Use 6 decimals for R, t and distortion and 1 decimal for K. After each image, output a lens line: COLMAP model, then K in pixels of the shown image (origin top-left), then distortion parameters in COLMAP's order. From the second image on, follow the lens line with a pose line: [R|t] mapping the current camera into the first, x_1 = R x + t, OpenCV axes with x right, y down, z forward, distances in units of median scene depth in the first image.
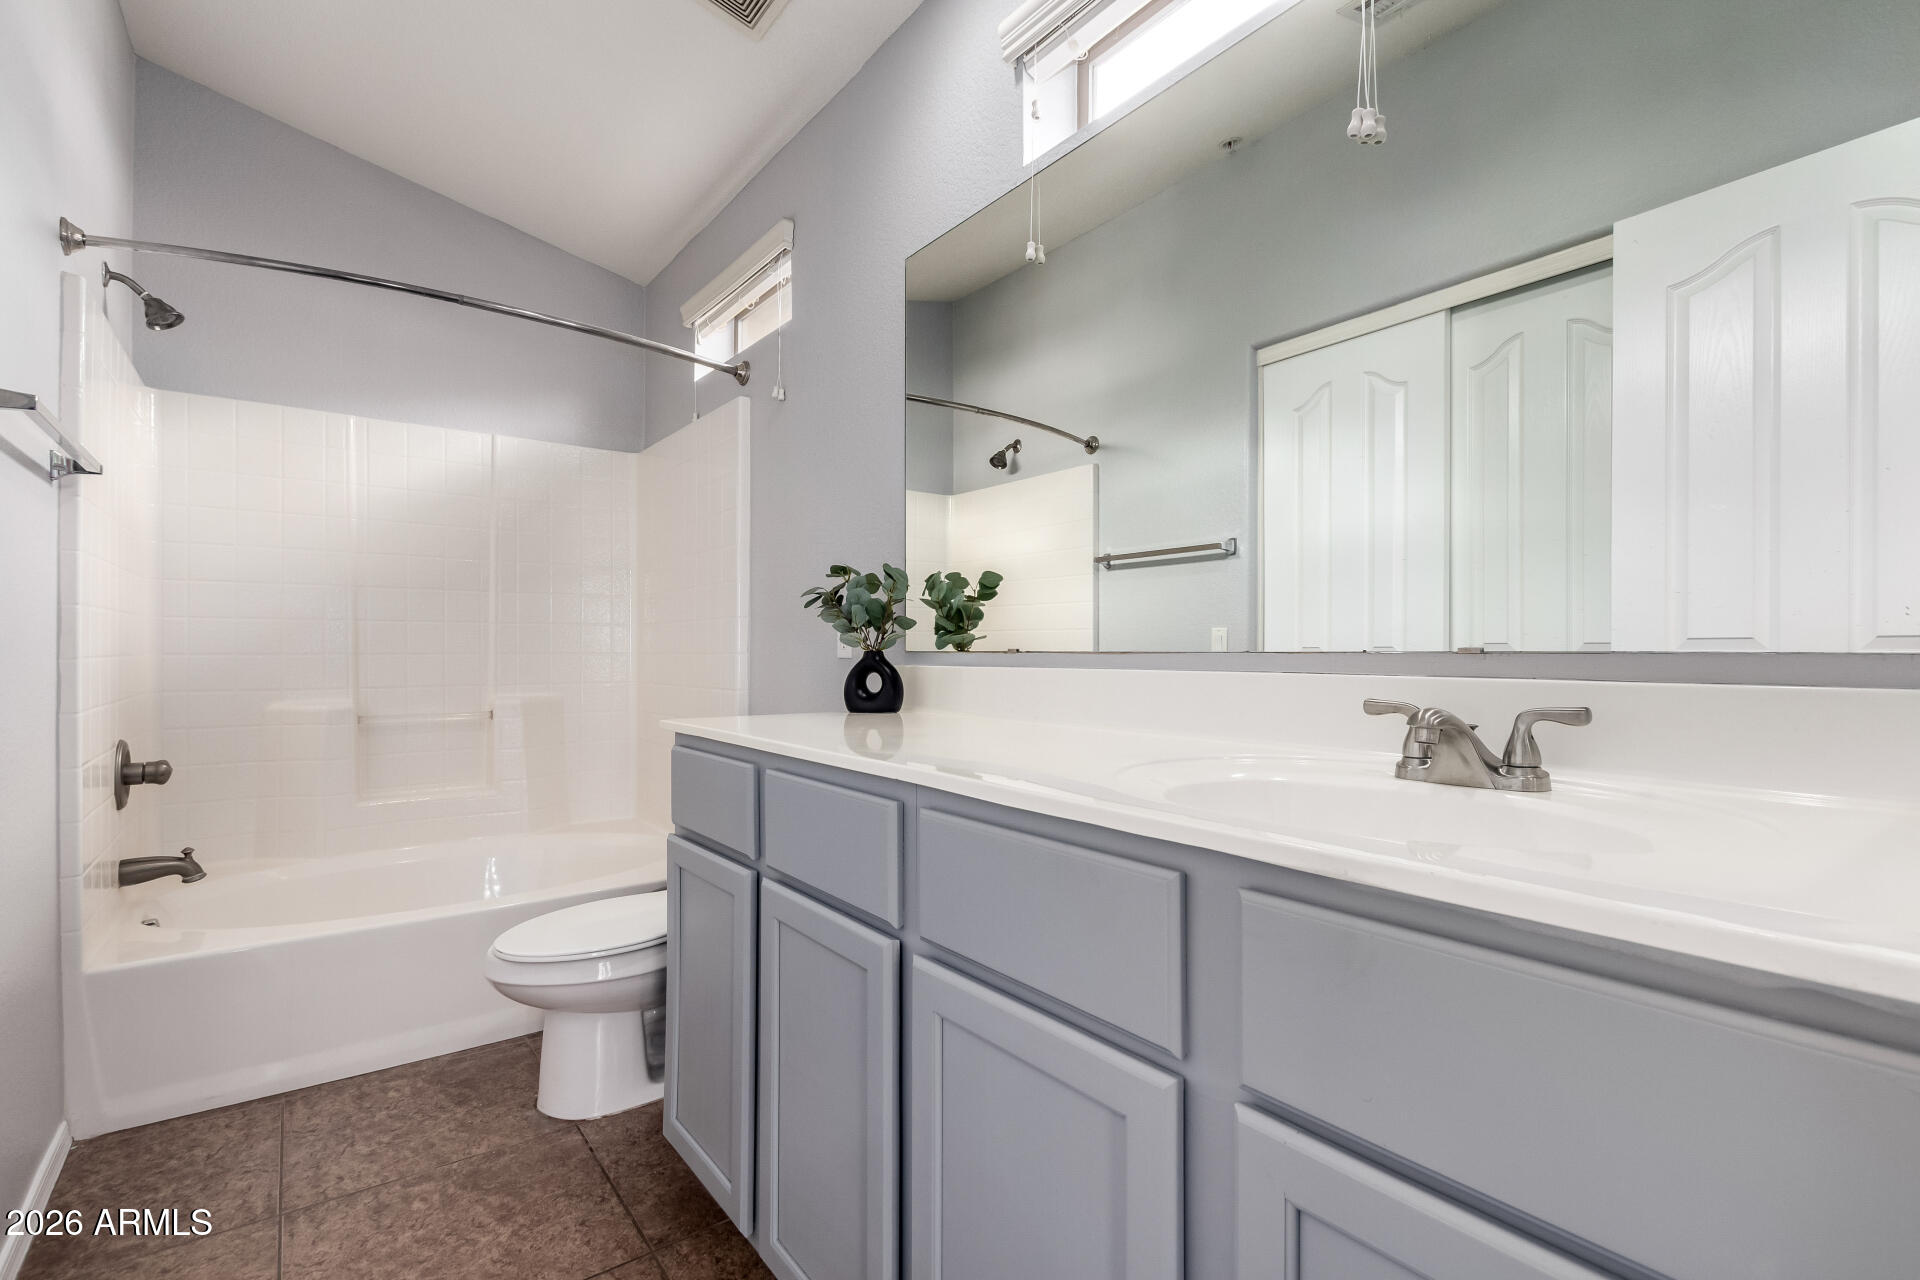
lens RADIAL K [[891.8, 0, 946.0], [0, 891.8, 649.5], [0, 0, 1]] dist [0.005651, 0.000036]
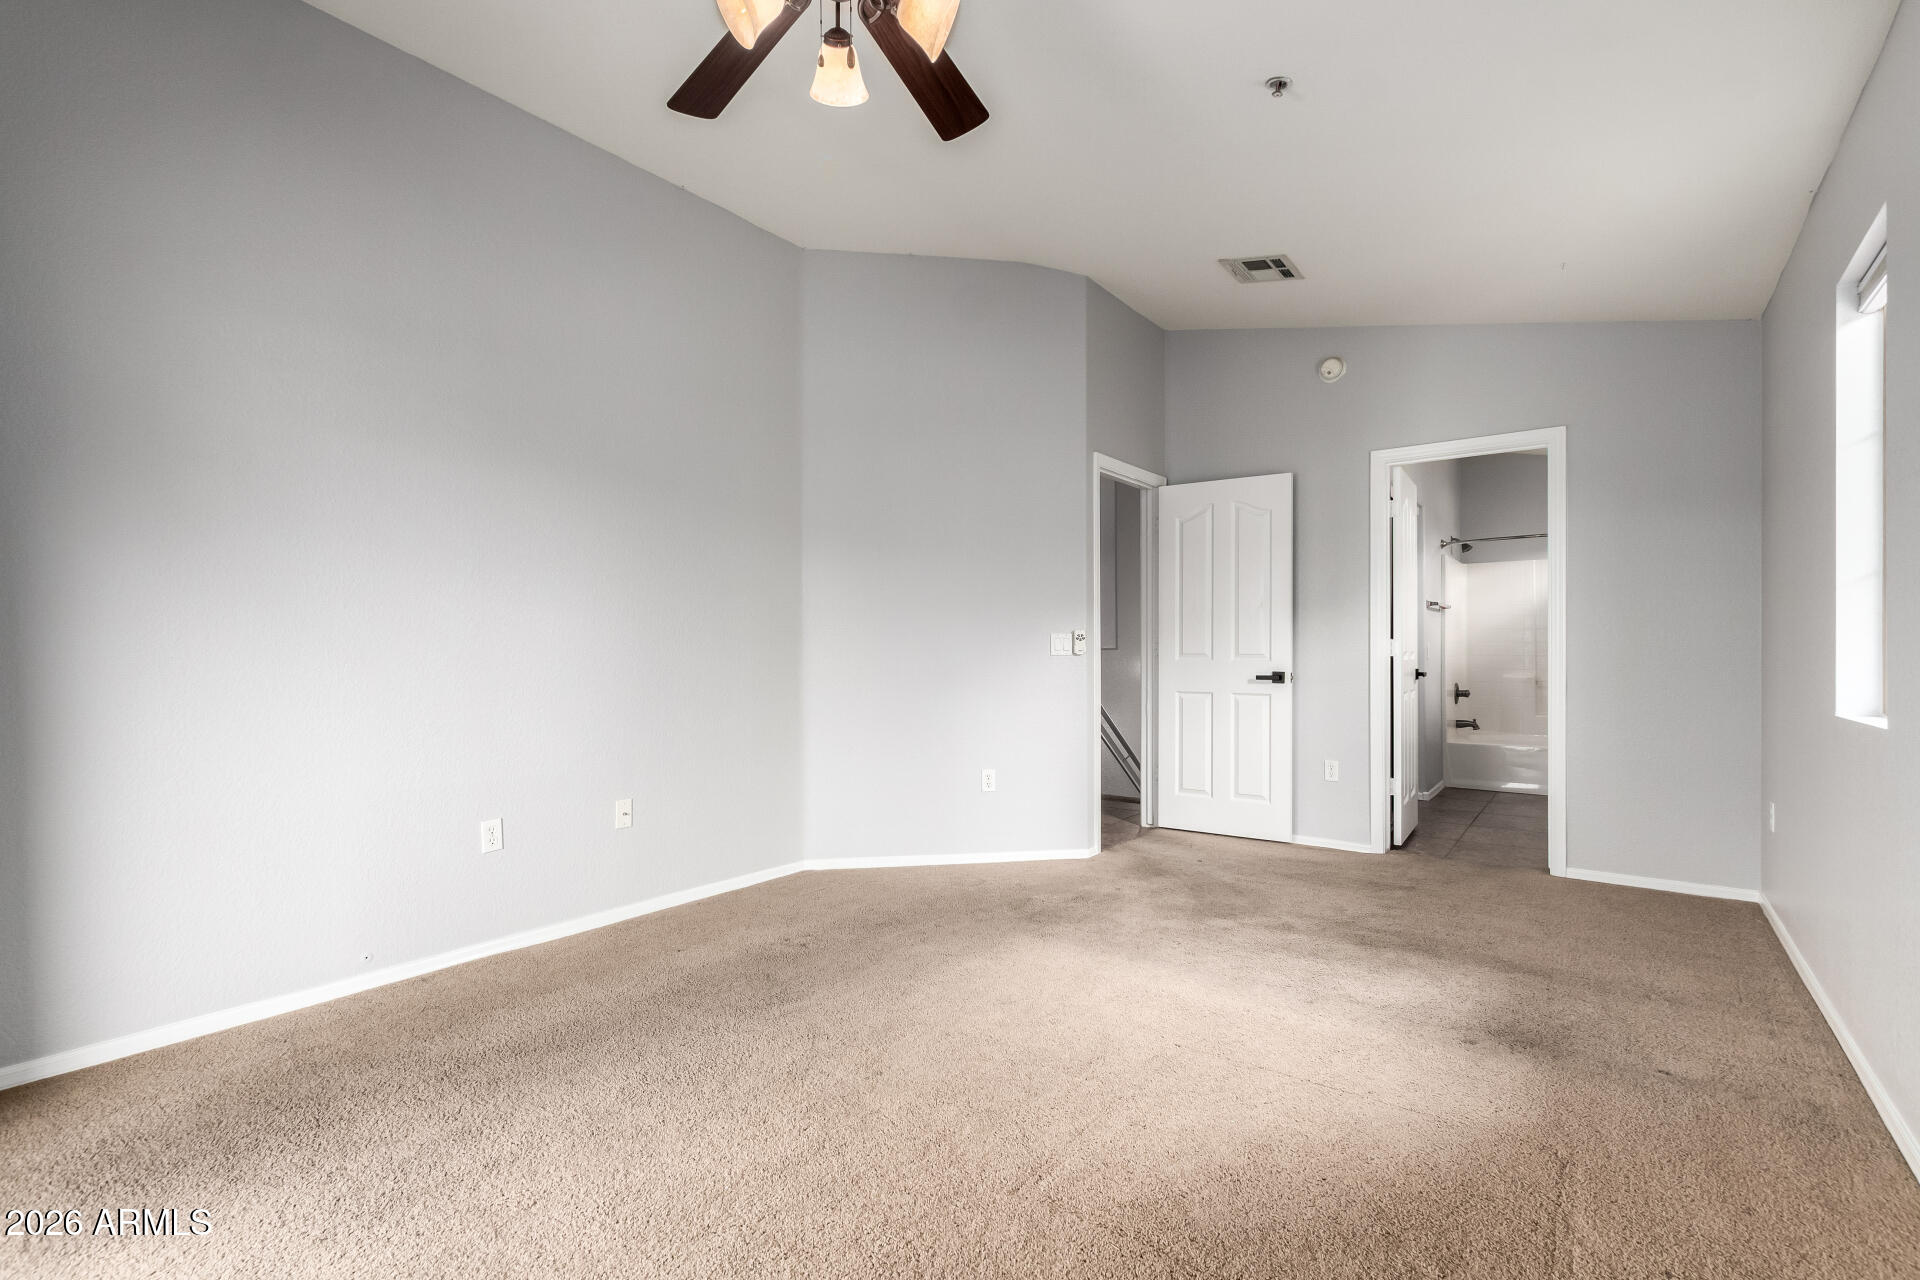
lens RADIAL K [[891.8, 0, 946.0], [0, 891.8, 649.5], [0, 0, 1]] dist [0.005651, 0.000036]
pose [[0.291186, -0.007249, -0.956639, 1.624470], [0.007848, 0.999956, -0.005188, -0.016614], [0.956634, -0.005997, 0.291230, -1.695363]]
